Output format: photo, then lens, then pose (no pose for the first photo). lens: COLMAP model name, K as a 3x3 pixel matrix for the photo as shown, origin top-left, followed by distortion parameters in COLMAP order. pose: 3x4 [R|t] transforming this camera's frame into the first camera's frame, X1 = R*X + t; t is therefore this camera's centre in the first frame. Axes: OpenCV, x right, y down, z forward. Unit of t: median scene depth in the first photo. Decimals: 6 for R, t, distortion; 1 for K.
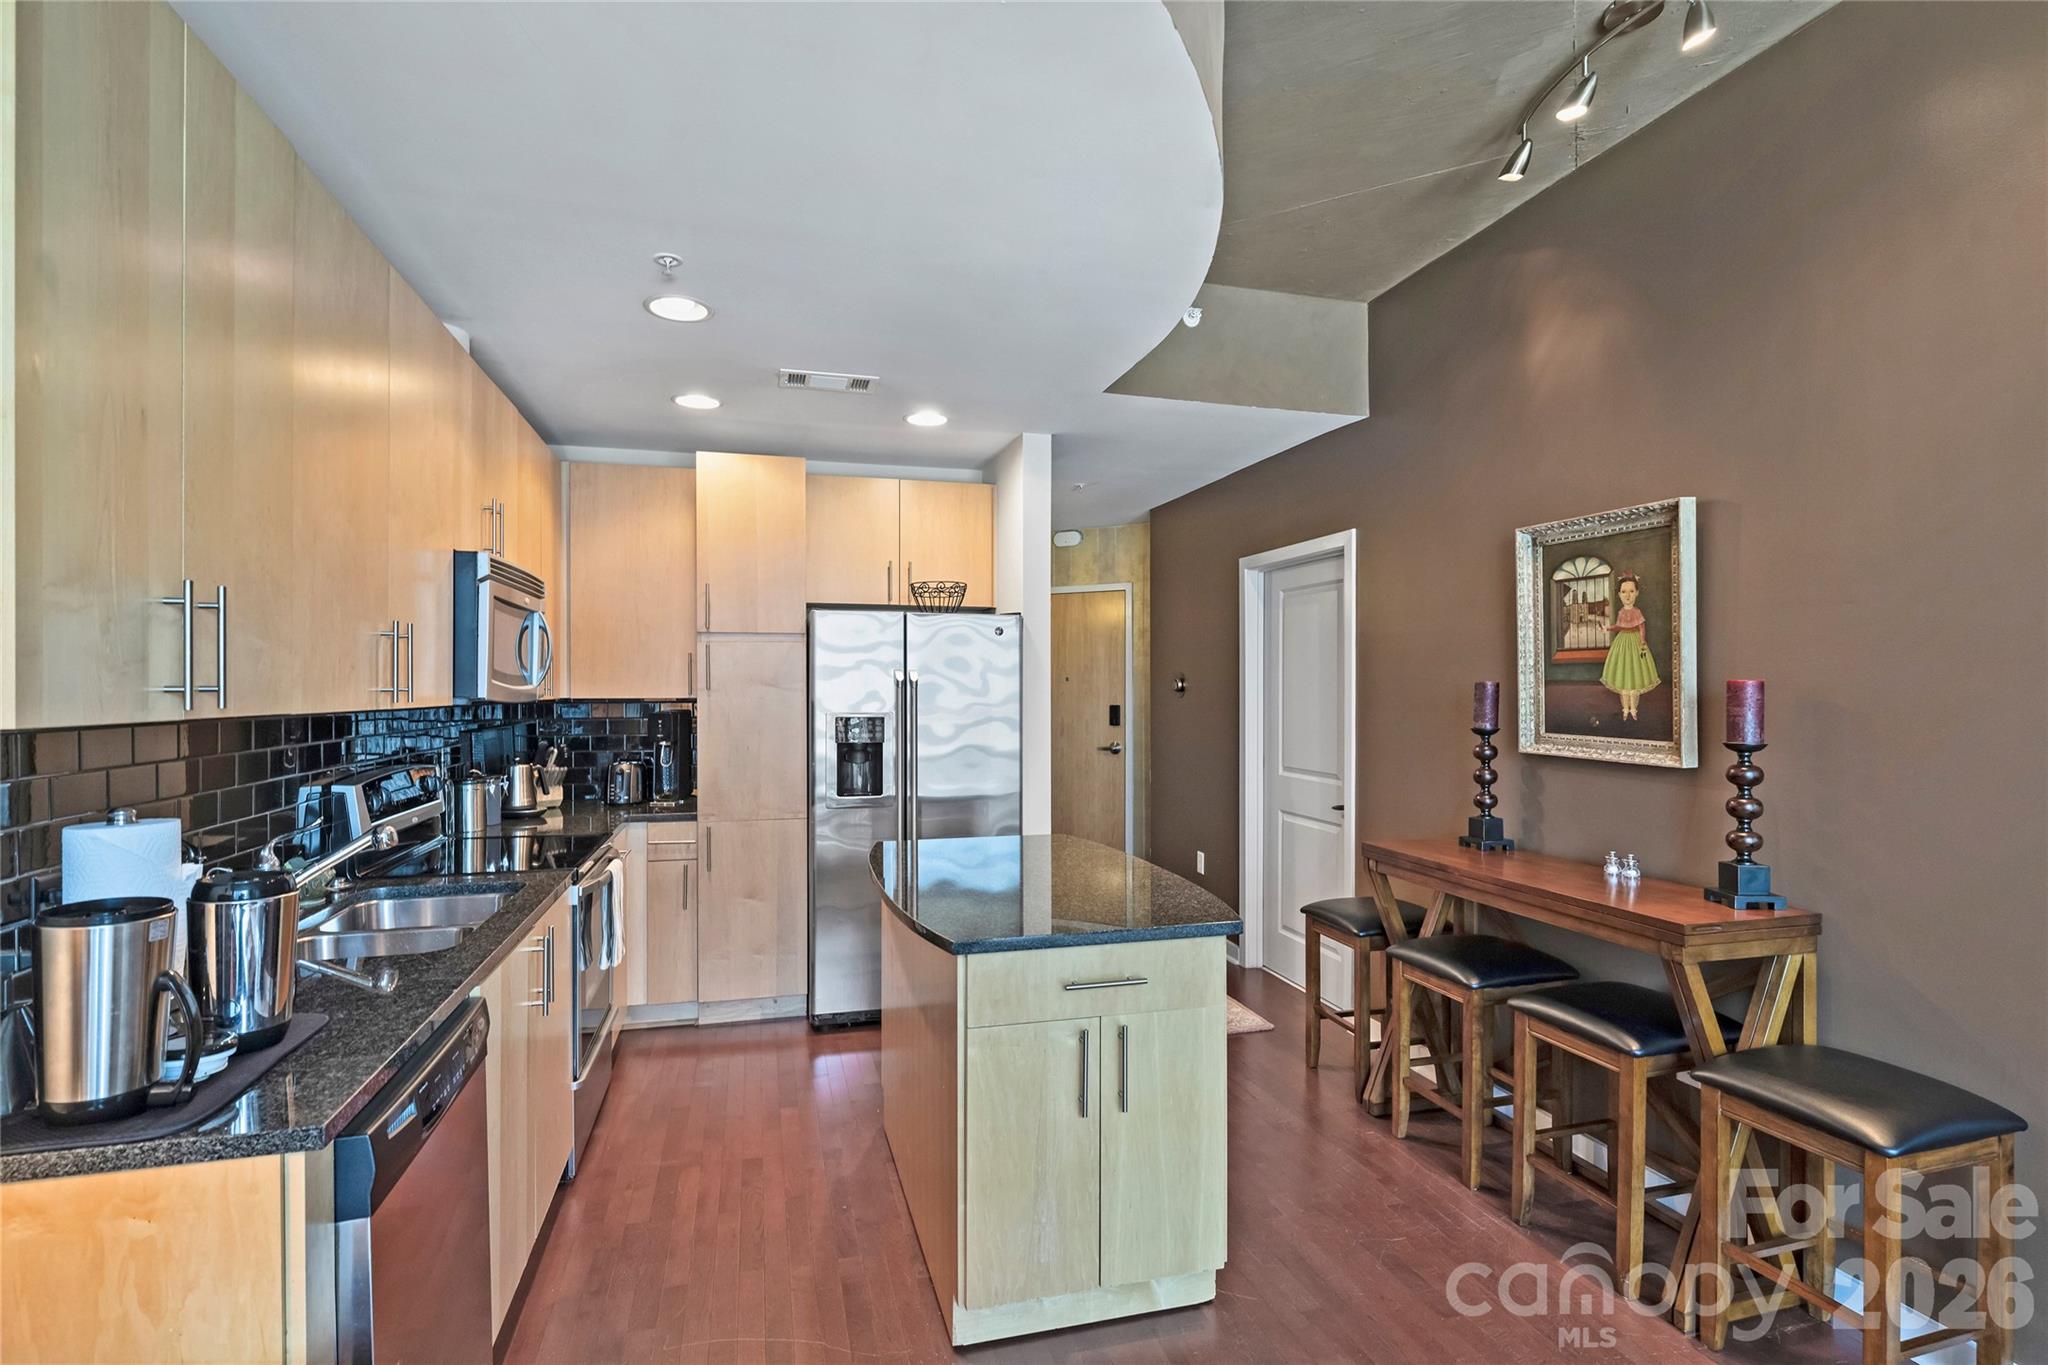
lens RADIAL K [[980.4, 0, 1014.7], [0, 980.4, 681.9], [0, 0, 1]] dist [-0.003028, -0.000916]
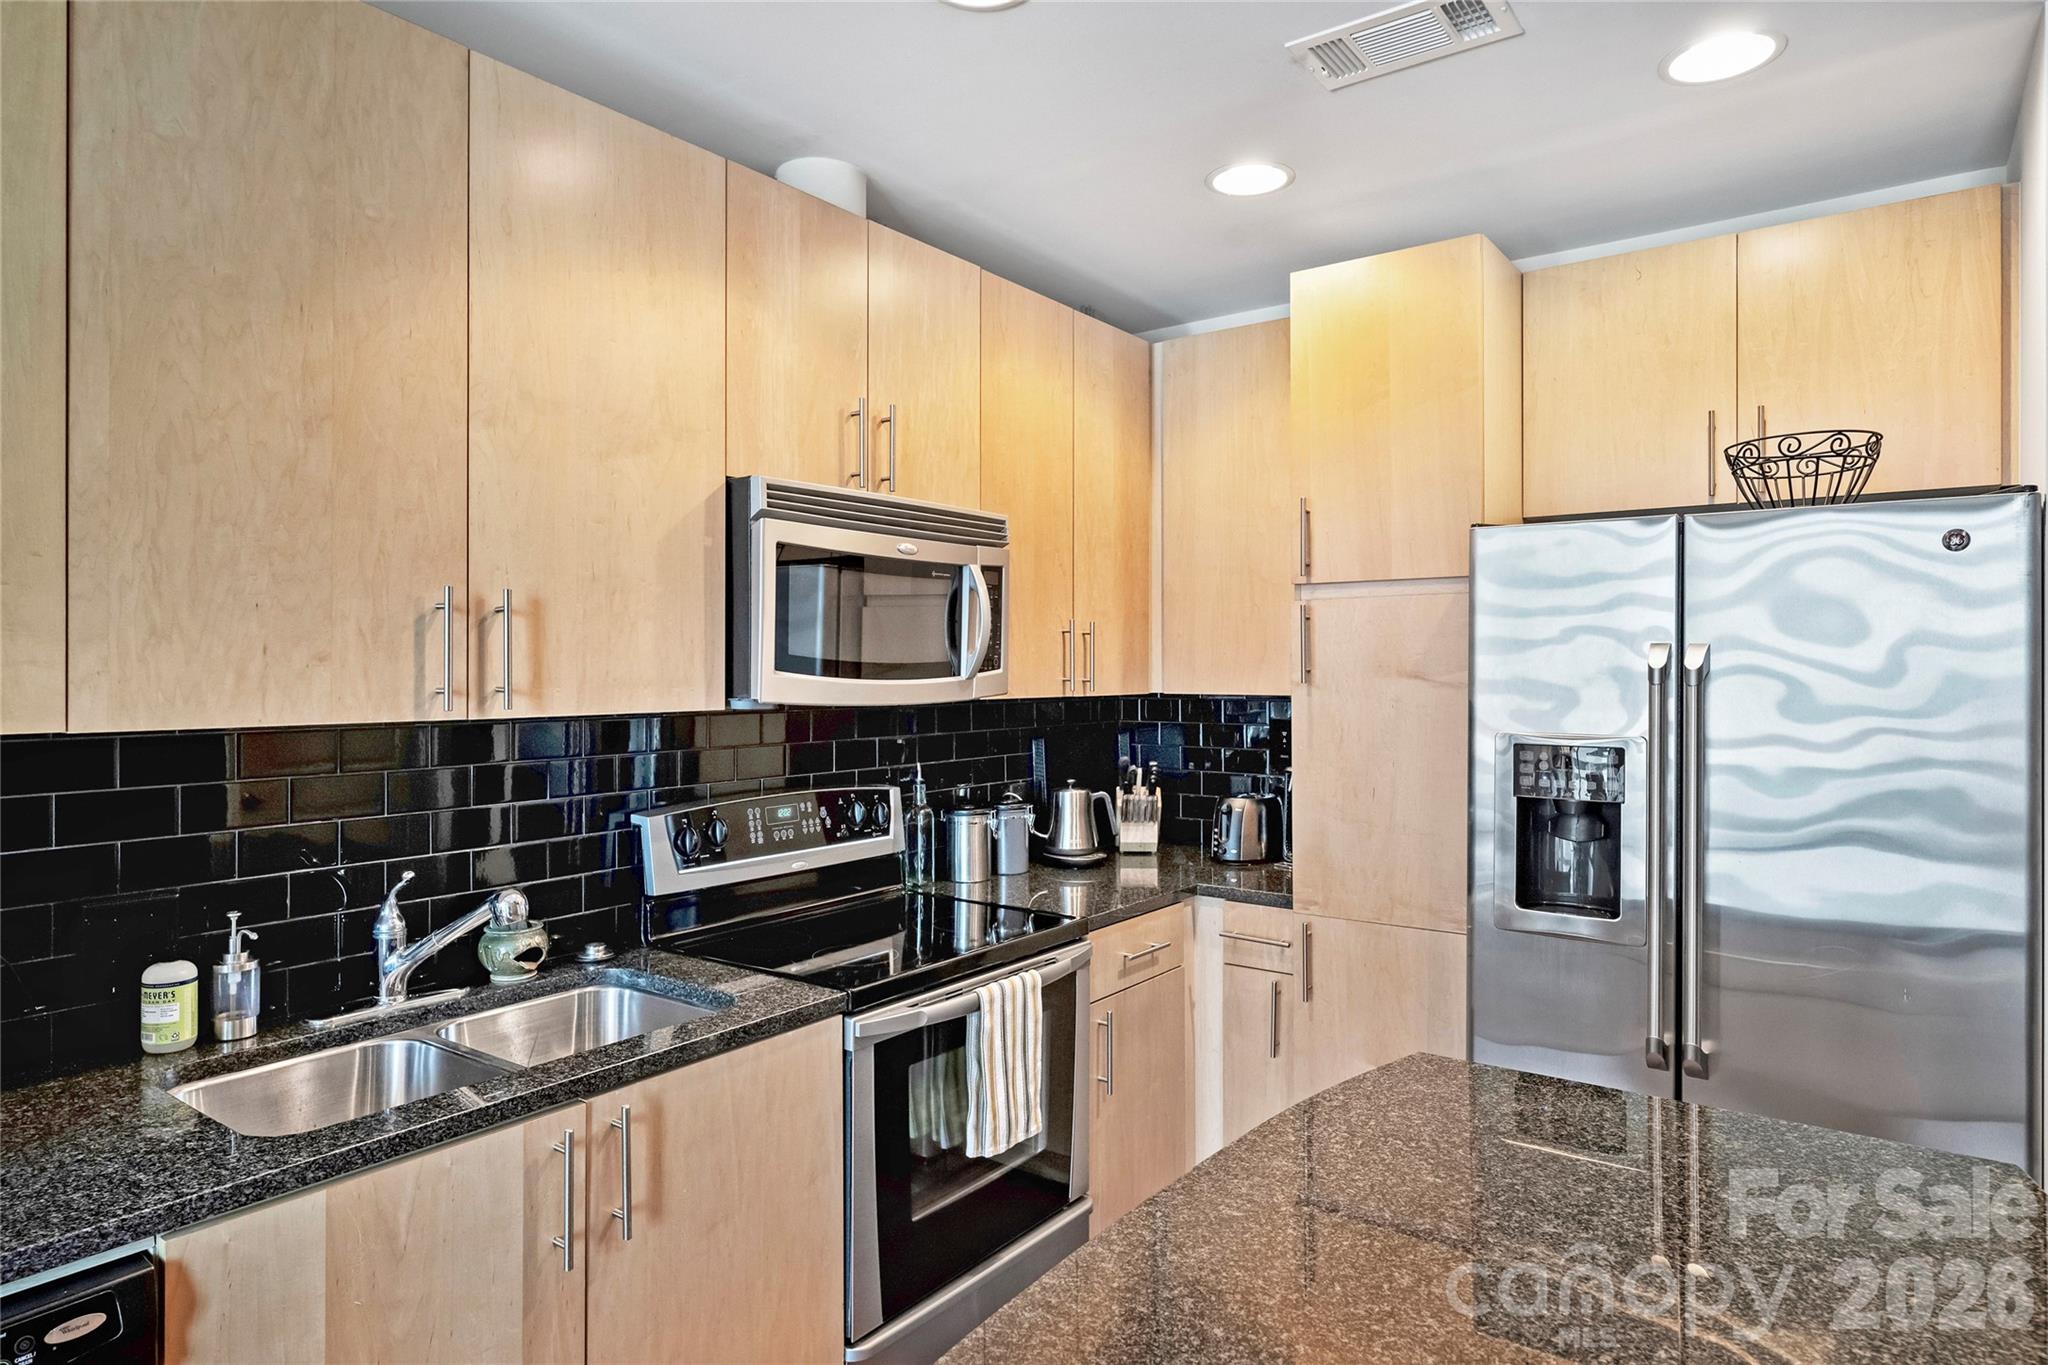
lens RADIAL K [[1175.4, 0, 1041.9], [0, 1175.4, 662.6], [0, 0, 1]] dist [-0.015528, 0.002573]
pose [[0.628569, -0.001398, -0.777753, 0.129390], [0.004417, 0.999989, 0.001772, -0.006438], [0.777742, -0.004549, 0.628568, 0.474062]]
